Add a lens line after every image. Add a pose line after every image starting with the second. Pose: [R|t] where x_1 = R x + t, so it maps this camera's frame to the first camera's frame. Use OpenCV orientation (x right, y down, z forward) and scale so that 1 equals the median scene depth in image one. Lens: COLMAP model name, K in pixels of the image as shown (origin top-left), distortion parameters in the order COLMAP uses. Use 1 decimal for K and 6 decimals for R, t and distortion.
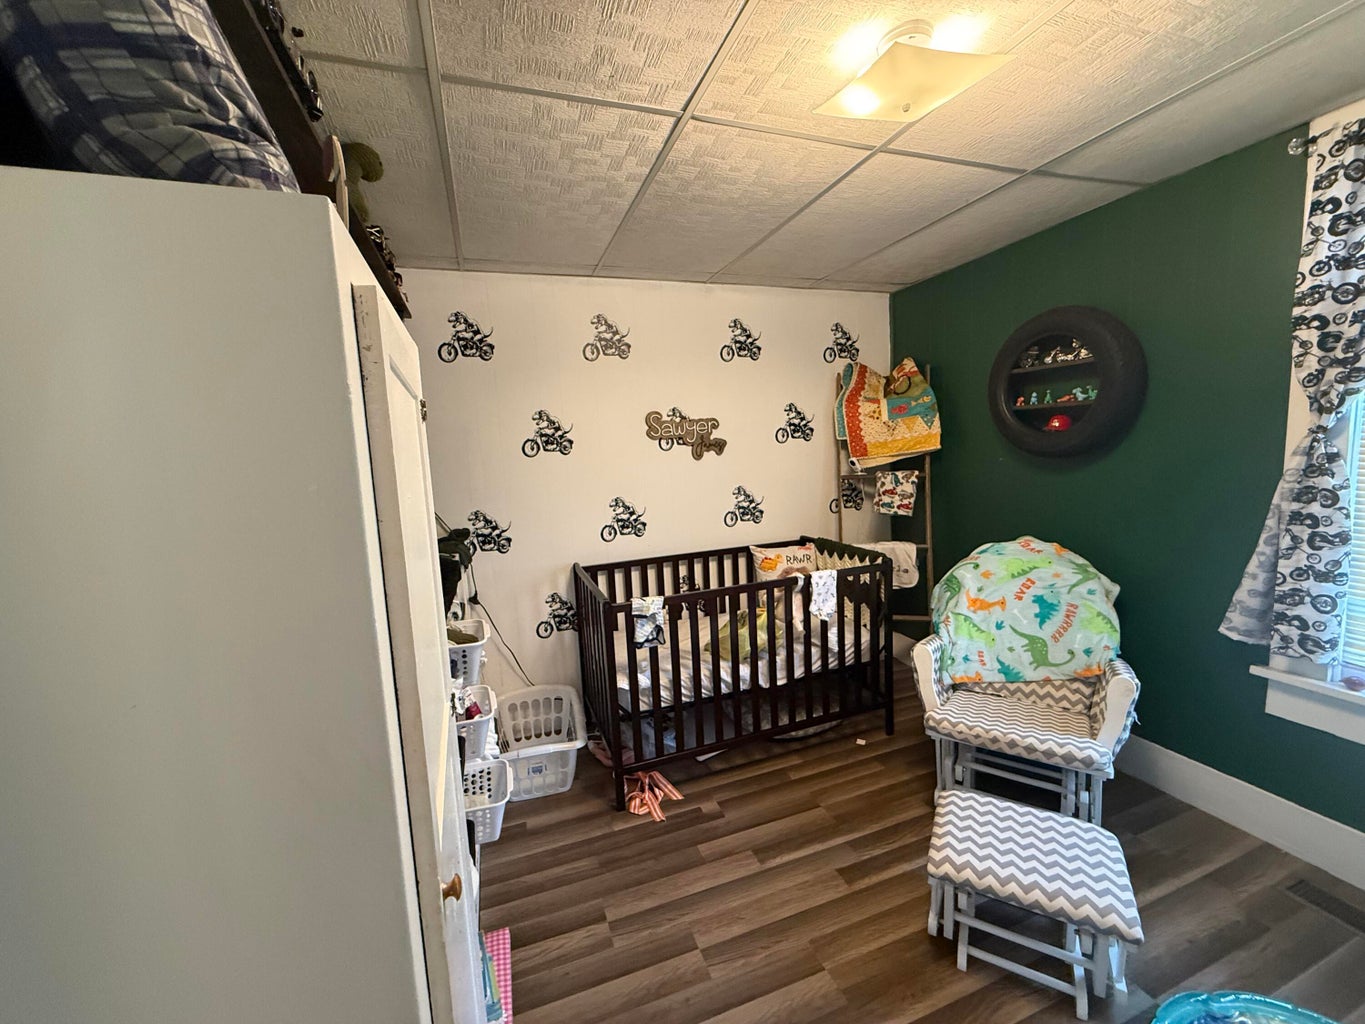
lens RADIAL K [[544.2, 0, 683.0], [0, 544.2, 510.7], [0, 0, 1]] dist [-0.000289, 0.000180]
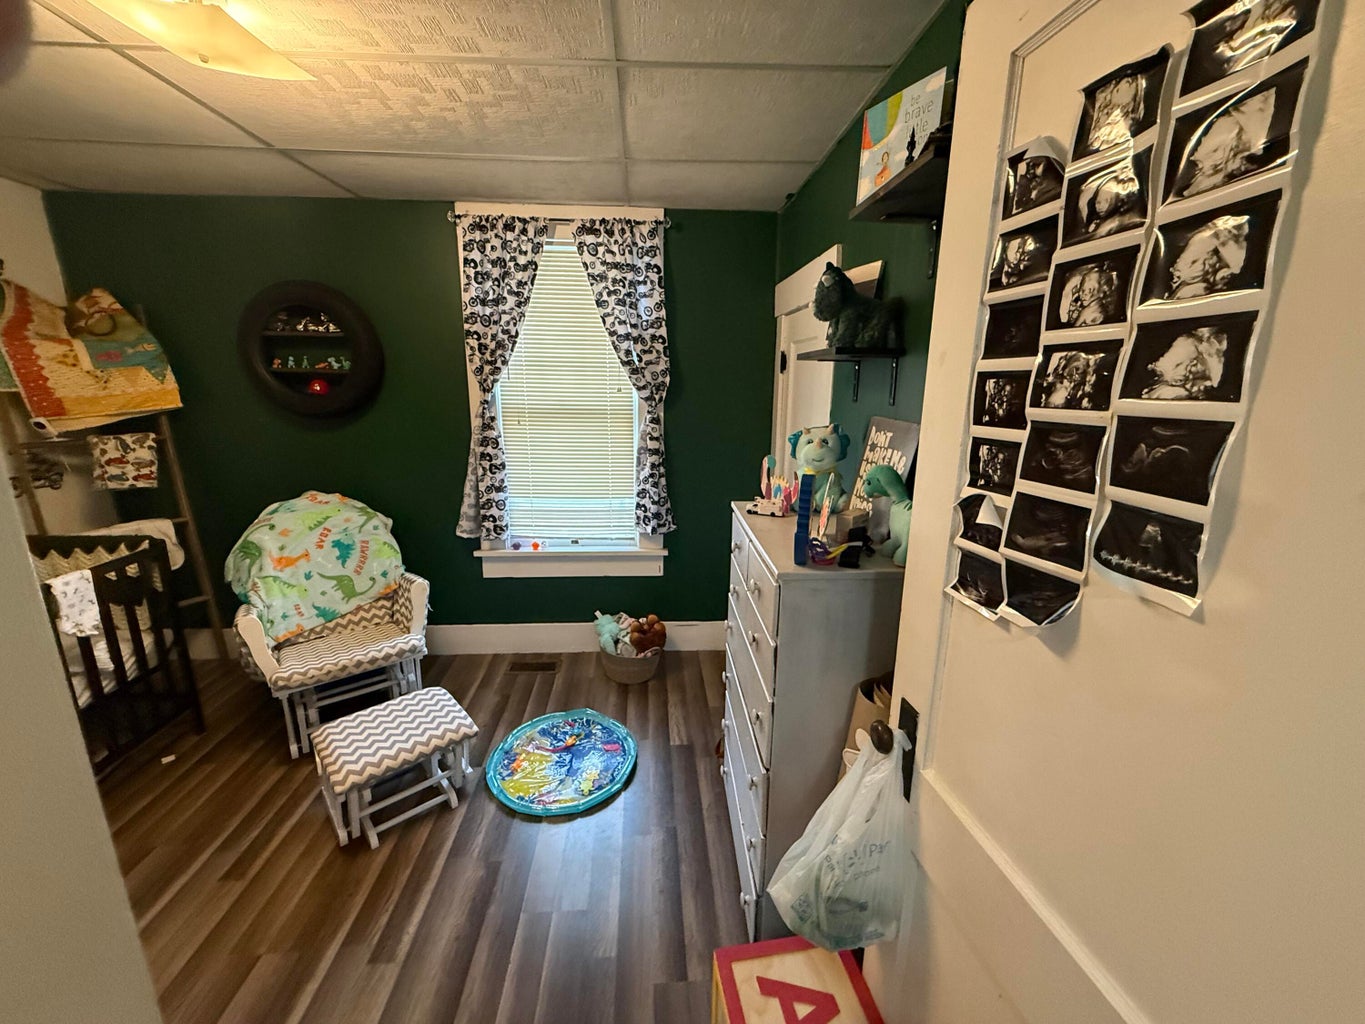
lens RADIAL K [[544.2, 0, 679.4], [0, 544.2, 511.1], [0, 0, 1]] dist [-0.000289, 0.000180]
pose [[0.271740, -0.172584, 0.946769, -0.234542], [0.085111, 0.984243, 0.154986, -0.022316], [-0.958600, 0.038465, 0.282147, -0.020122]]
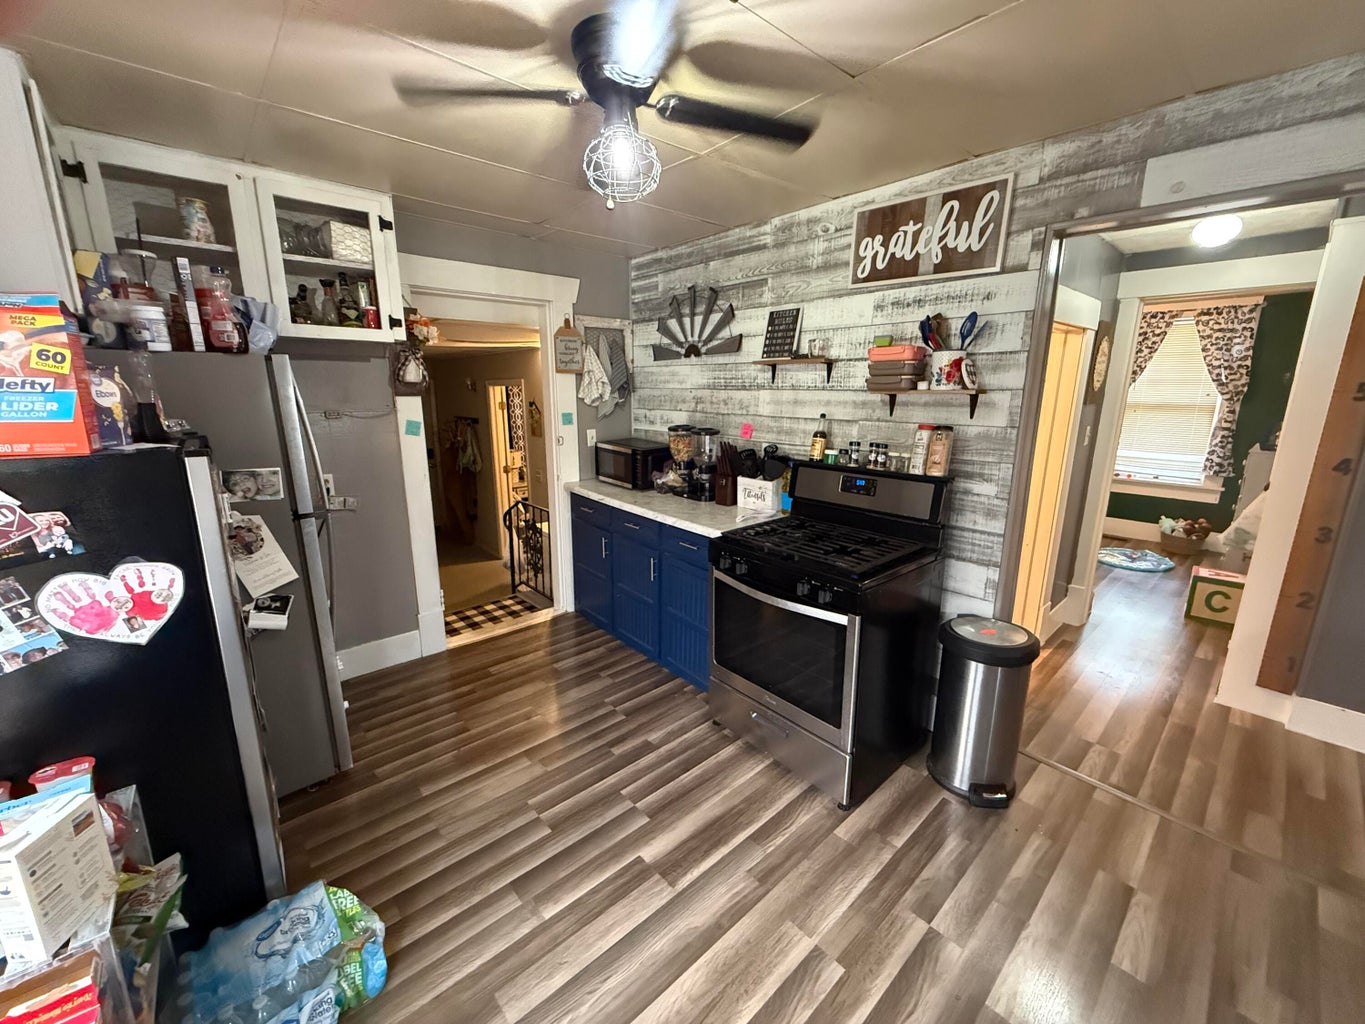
lens RADIAL K [[544.2, 0, 681.0], [0, 544.2, 510.5], [0, 0, 1]] dist [-0.000289, 0.000180]
pose [[0.925249, -0.030308, 0.378147, -2.071682], [-0.007028, 0.995263, 0.096966, 0.174755], [-0.379295, -0.092375, 0.920653, -0.904451]]
